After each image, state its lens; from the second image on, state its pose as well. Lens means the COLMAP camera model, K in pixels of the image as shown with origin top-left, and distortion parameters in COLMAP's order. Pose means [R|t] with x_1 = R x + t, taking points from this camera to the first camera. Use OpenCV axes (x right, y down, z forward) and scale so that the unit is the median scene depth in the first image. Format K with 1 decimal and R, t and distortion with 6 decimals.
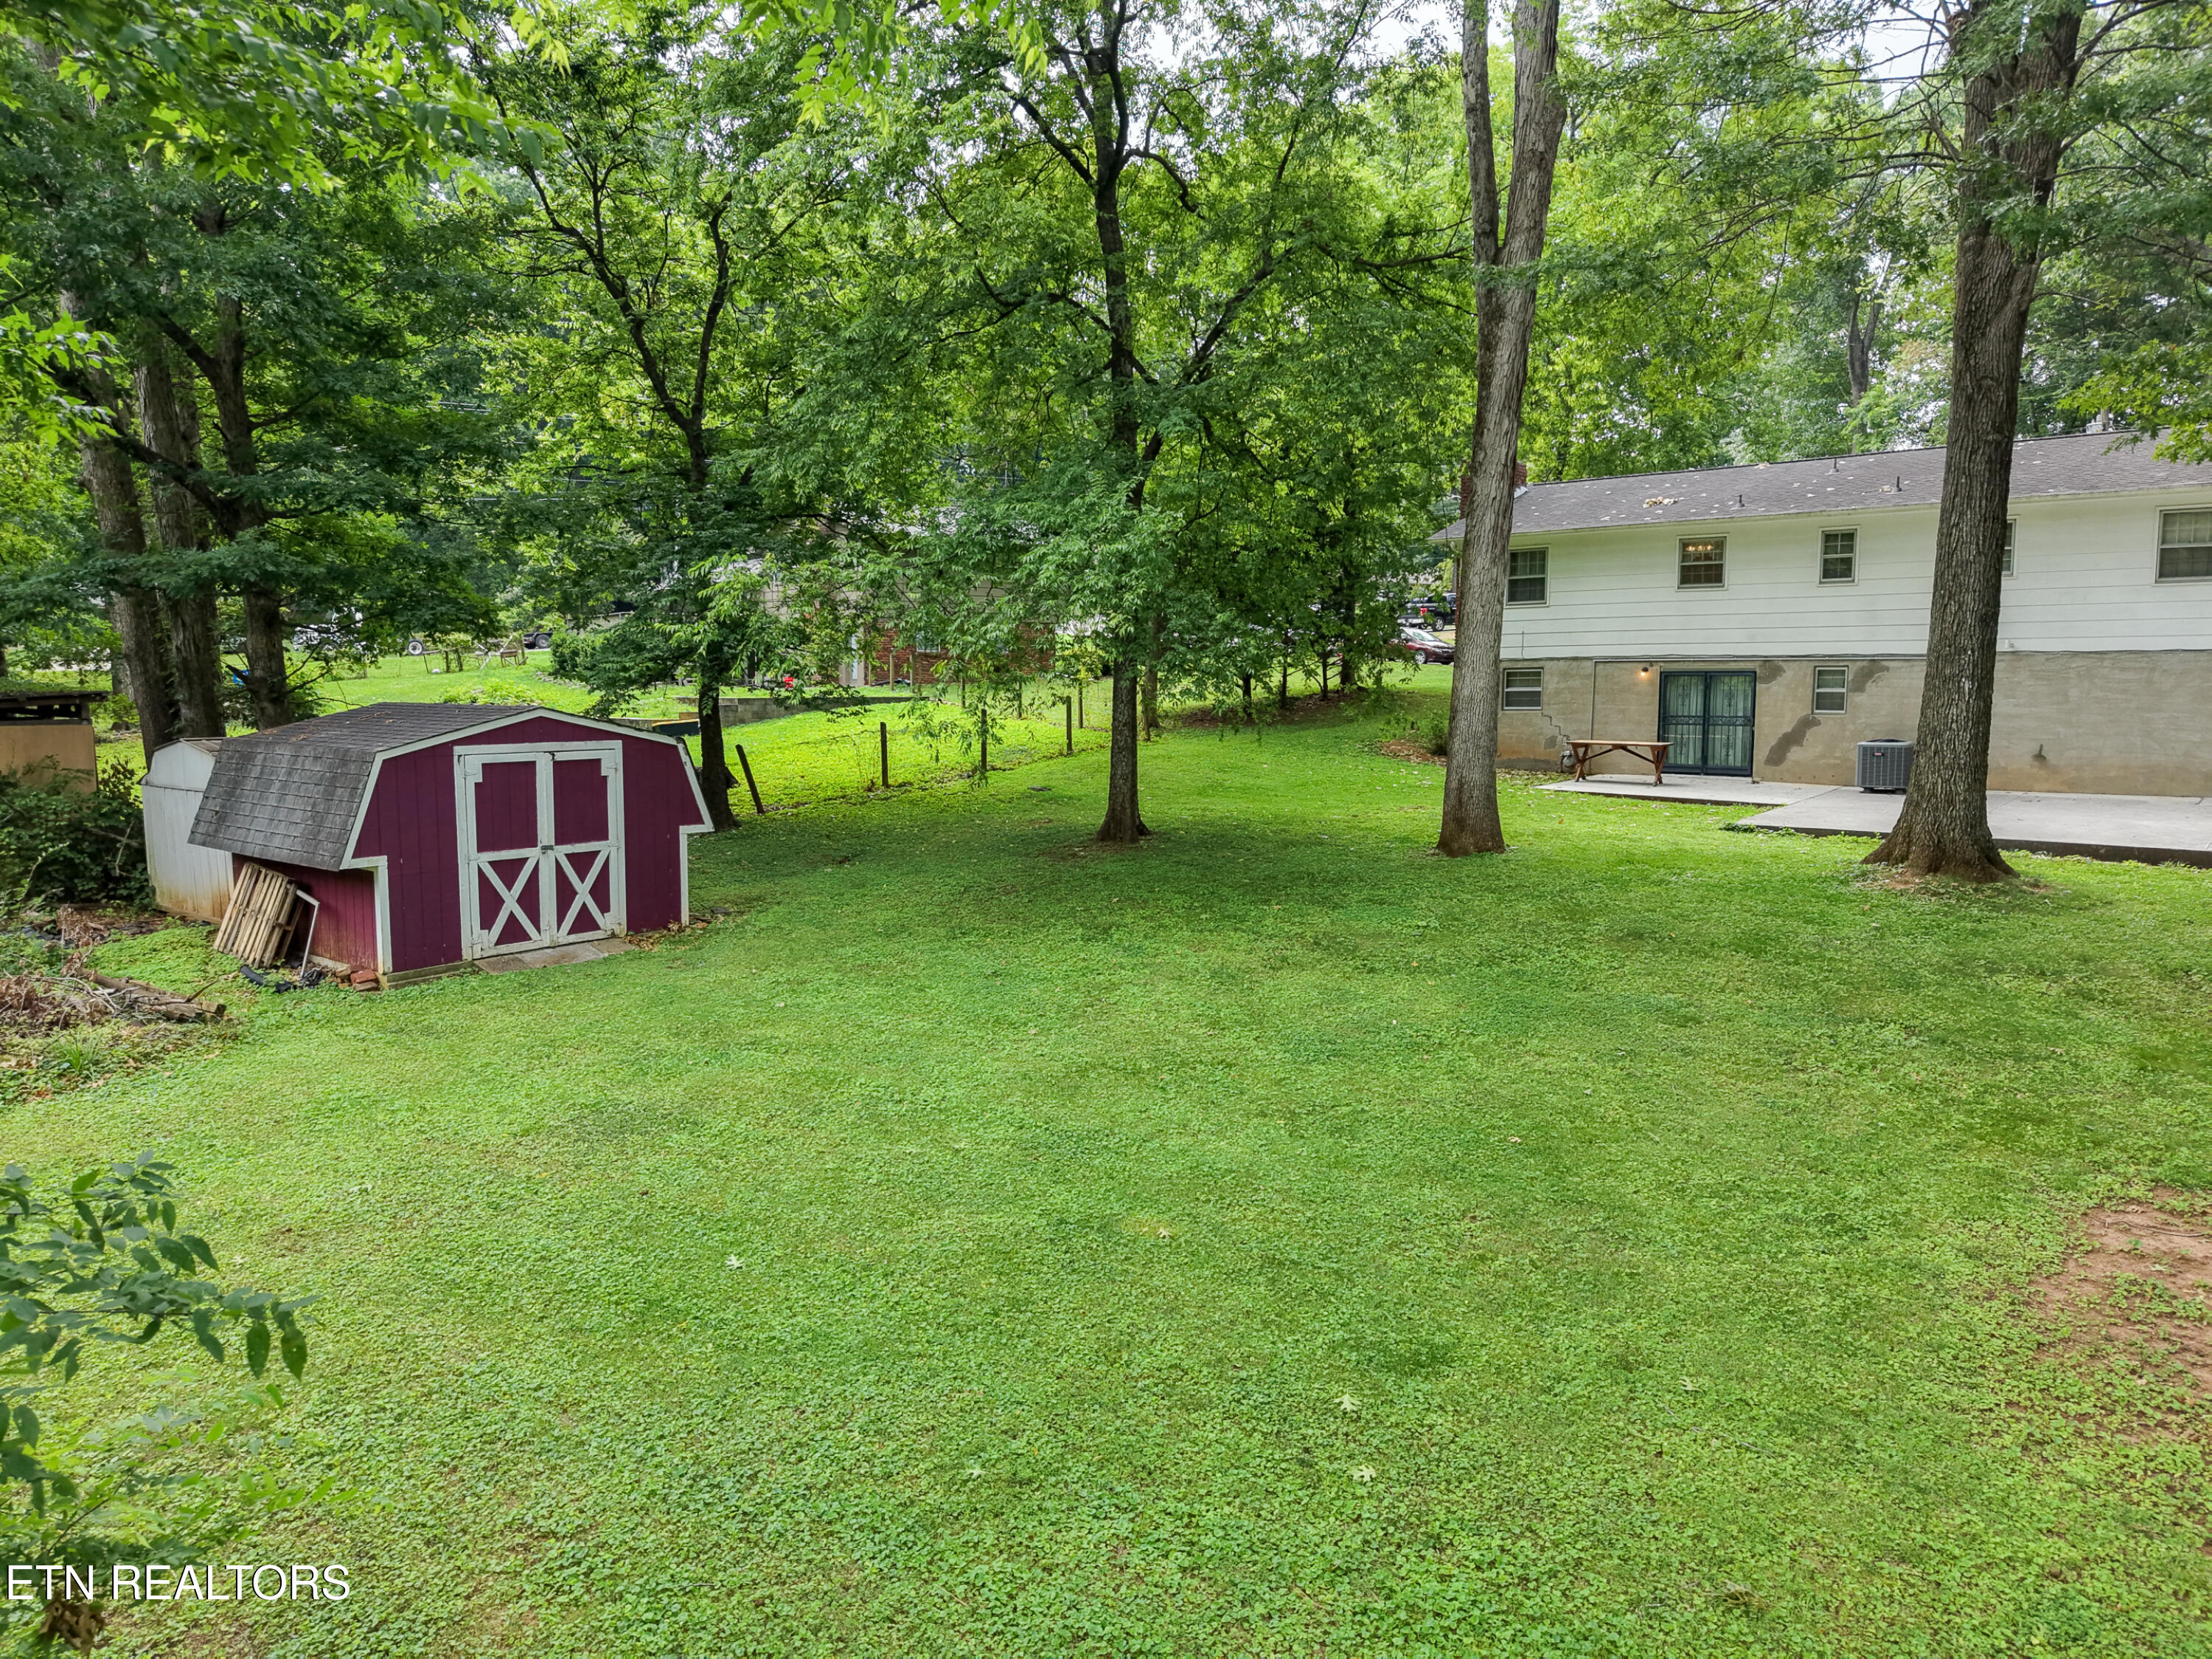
lens RADIAL K [[1479.7, 0, 1119.1], [0, 1479.7, 832.0], [0, 0, 1]] dist [0.027126, -0.038171]
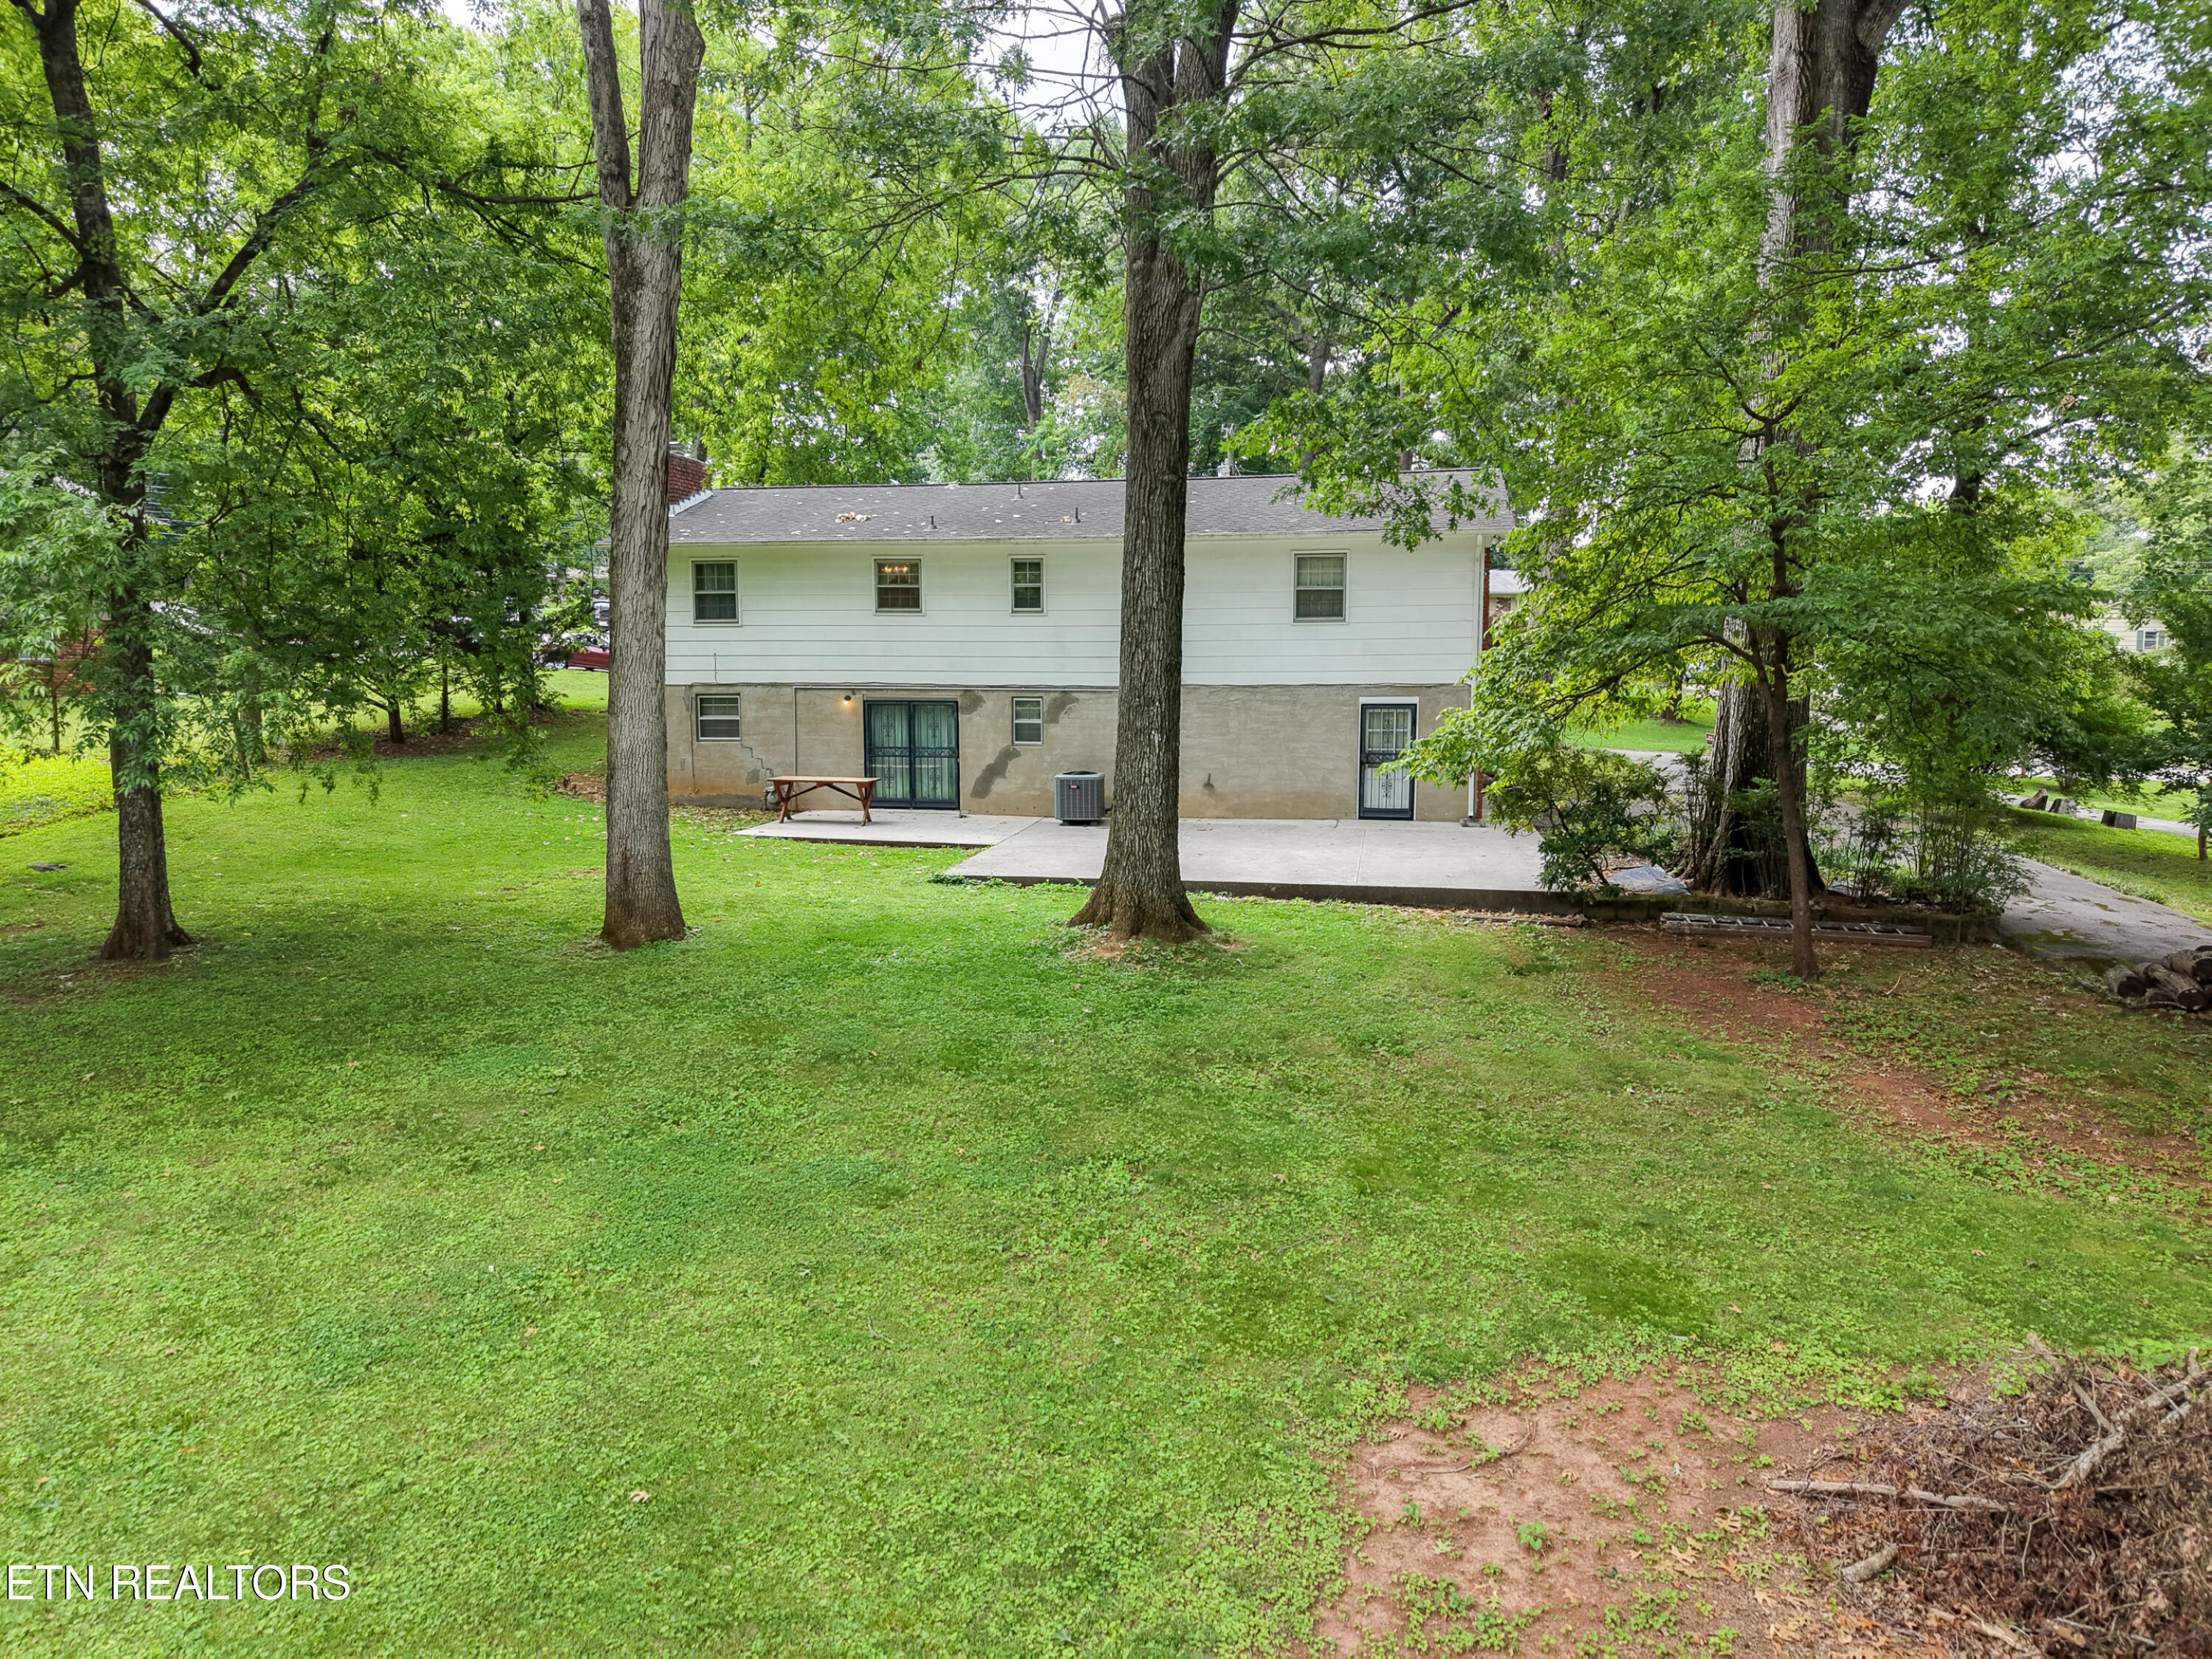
lens RADIAL K [[1439.4, 0, 1121.6], [0, 1439.4, 855.8], [0, 0, 1]] dist [0.074437, -0.107690]
pose [[0.872049, -0.059138, 0.485832, 0.080448], [0.048188, 0.998224, 0.035013, -0.048064], [-0.487040, -0.007121, 0.873350, 0.169692]]
